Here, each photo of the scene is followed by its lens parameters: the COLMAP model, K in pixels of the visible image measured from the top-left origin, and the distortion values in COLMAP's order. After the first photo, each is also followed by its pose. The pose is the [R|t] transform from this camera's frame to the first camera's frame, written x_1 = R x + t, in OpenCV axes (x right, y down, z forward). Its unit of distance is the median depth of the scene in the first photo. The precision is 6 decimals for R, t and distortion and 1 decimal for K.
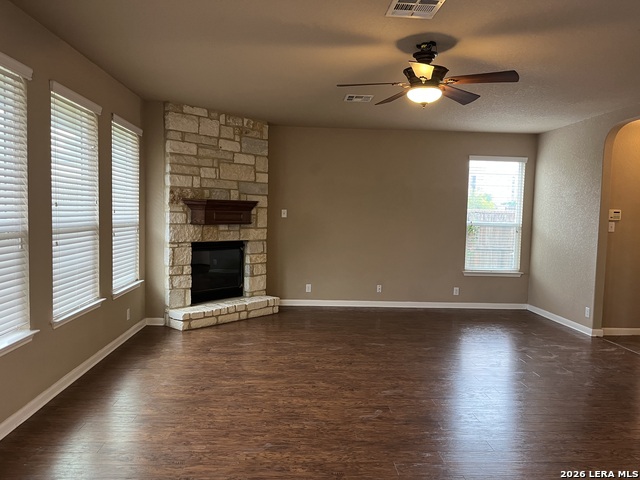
lens RADIAL K [[501.3, 0, 318.8], [0, 501.3, 239.1], [0, 0, 1]] dist [0.047660, -0.031522]
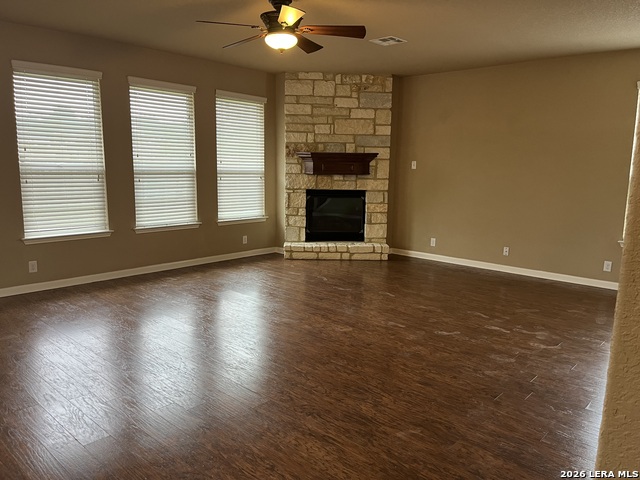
lens RADIAL K [[501.3, 0, 316.9], [0, 501.3, 245.6], [0, 0, 1]] dist [0.047660, -0.031522]
pose [[0.680054, 0.105936, -0.725468, 0.628515], [-0.042509, 0.993539, 0.105233, 0.012906], [0.731928, -0.040726, 0.680164, 0.192743]]
